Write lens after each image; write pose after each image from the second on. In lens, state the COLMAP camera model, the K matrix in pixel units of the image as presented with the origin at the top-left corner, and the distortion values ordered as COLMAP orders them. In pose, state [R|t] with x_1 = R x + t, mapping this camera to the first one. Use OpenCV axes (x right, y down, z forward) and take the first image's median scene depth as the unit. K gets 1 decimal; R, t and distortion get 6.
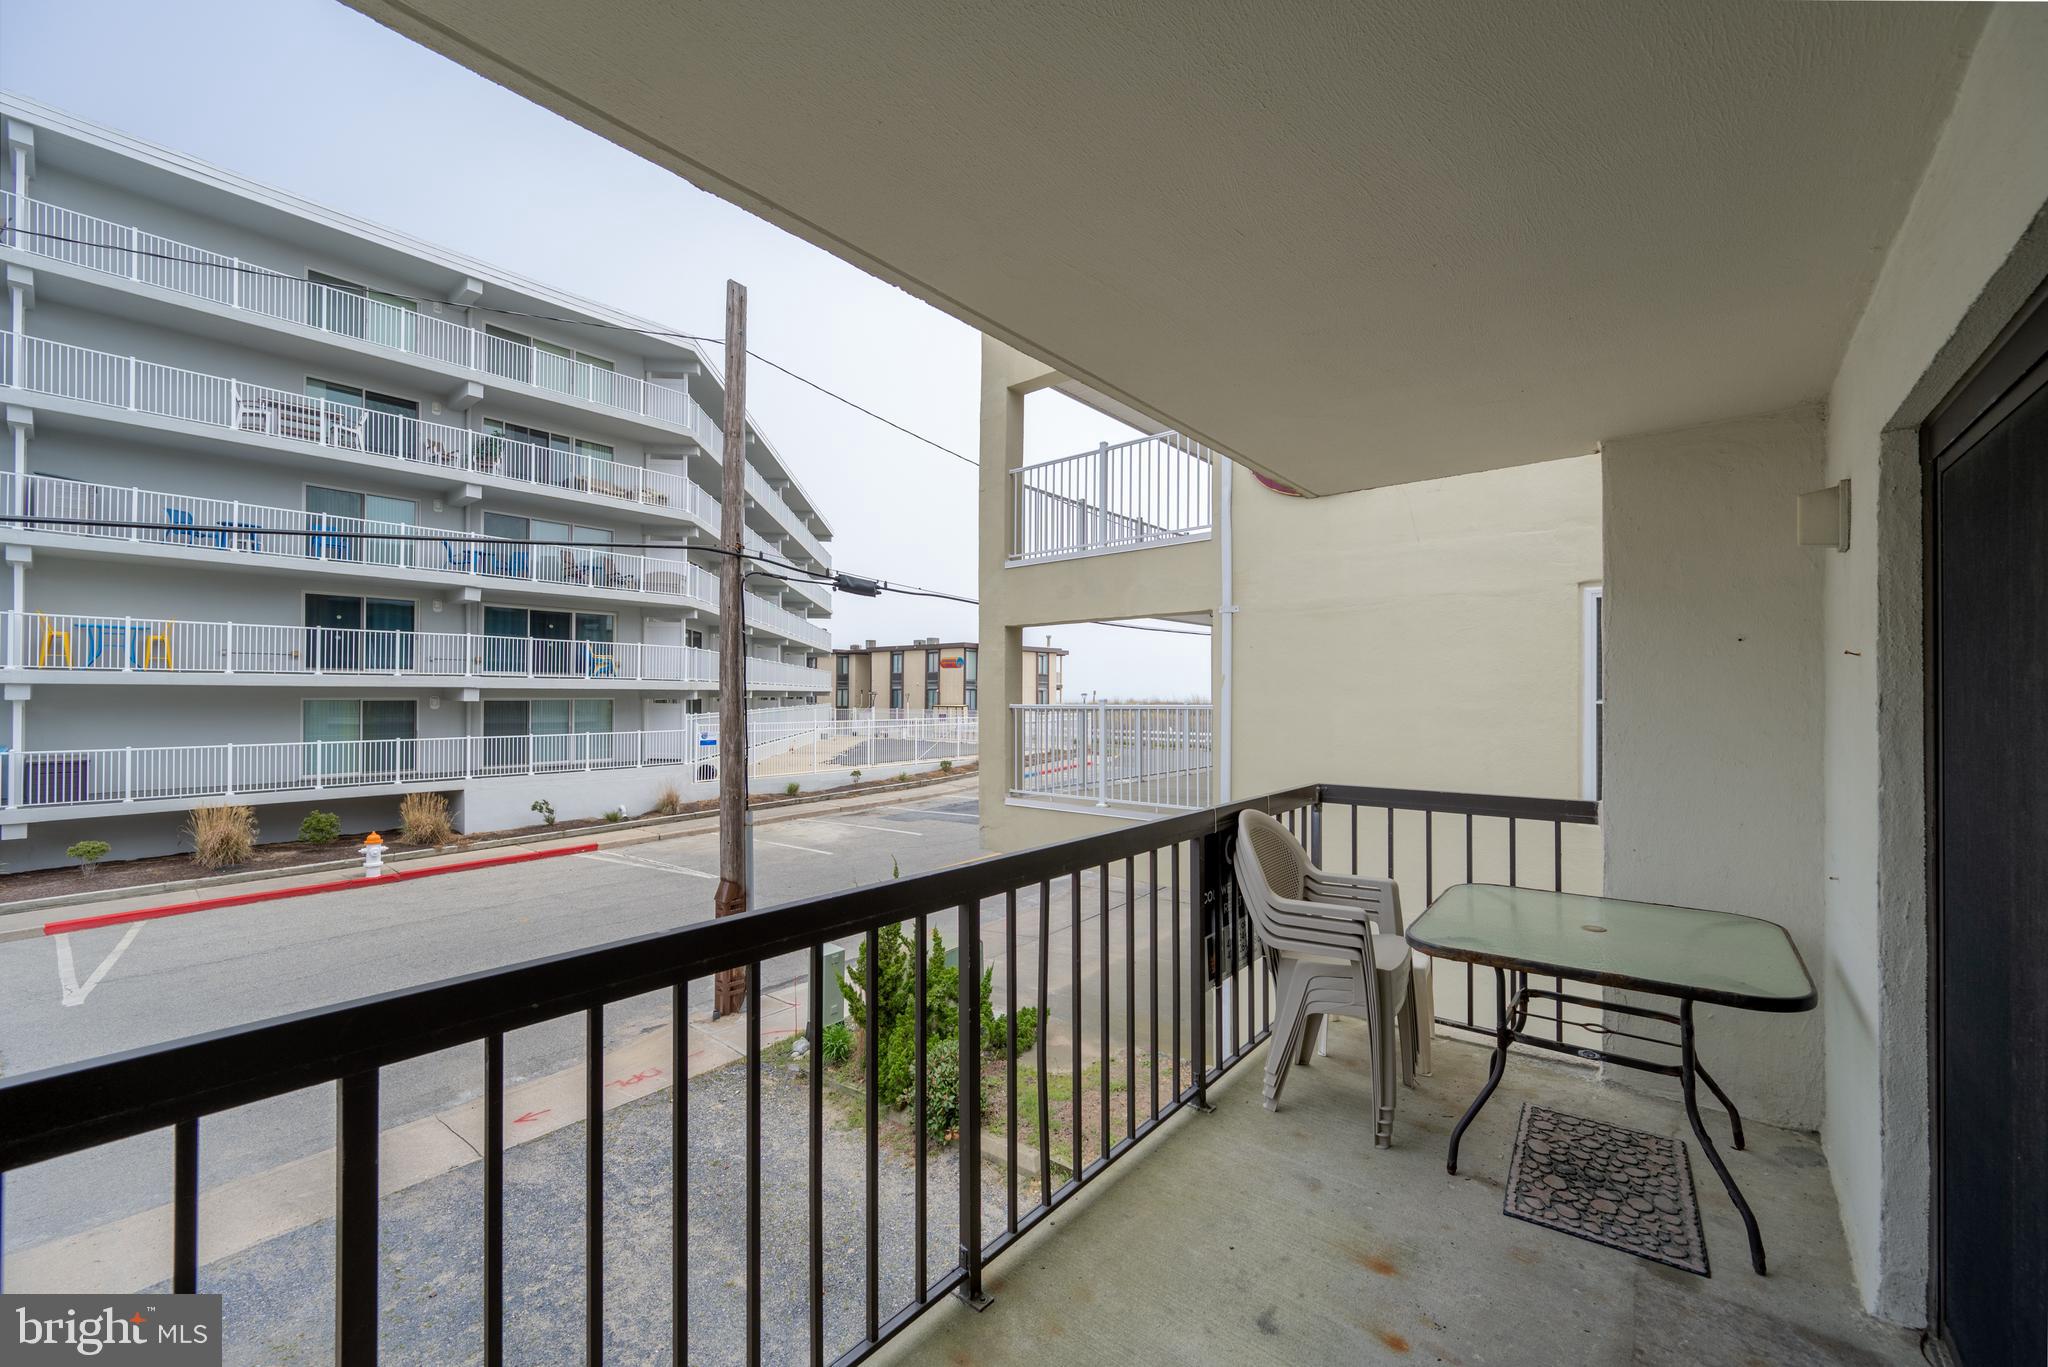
lens RADIAL K [[817.1, 0, 1029.8], [0, 817.1, 692.1], [0, 0, 1]] dist [0.000031, -0.000207]
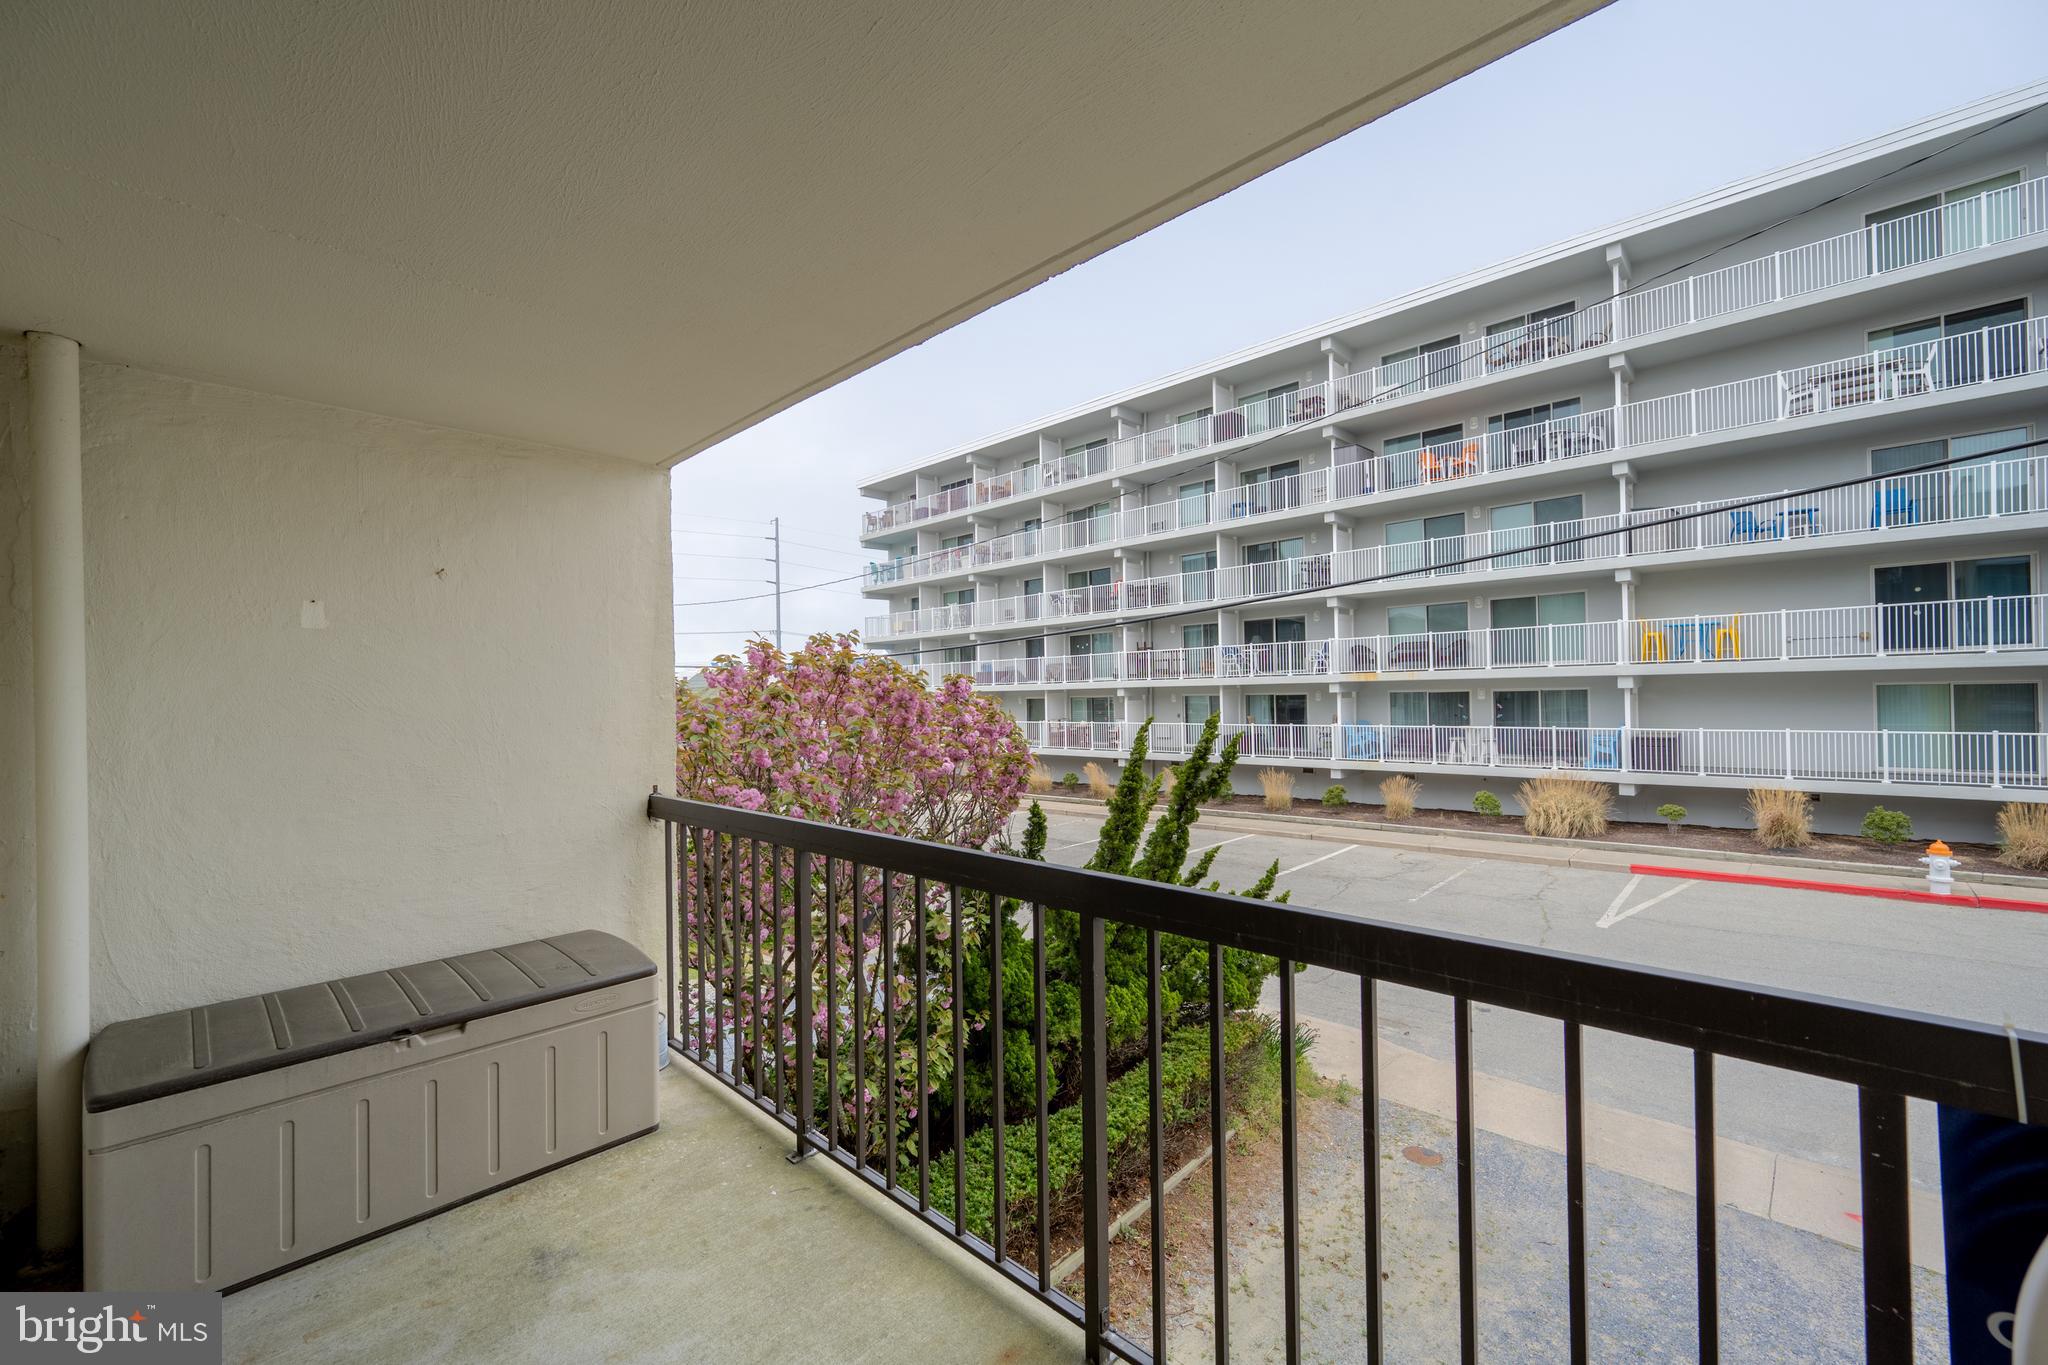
lens RADIAL K [[817.1, 0, 1029.8], [0, 817.1, 691.1], [0, 0, 1]] dist [0.000031, -0.000207]
pose [[-0.078186, -0.004811, -0.996927, 0.110536], [0.023321, 0.999706, -0.006653, 0.000771], [0.996666, -0.023769, -0.078051, 0.134922]]
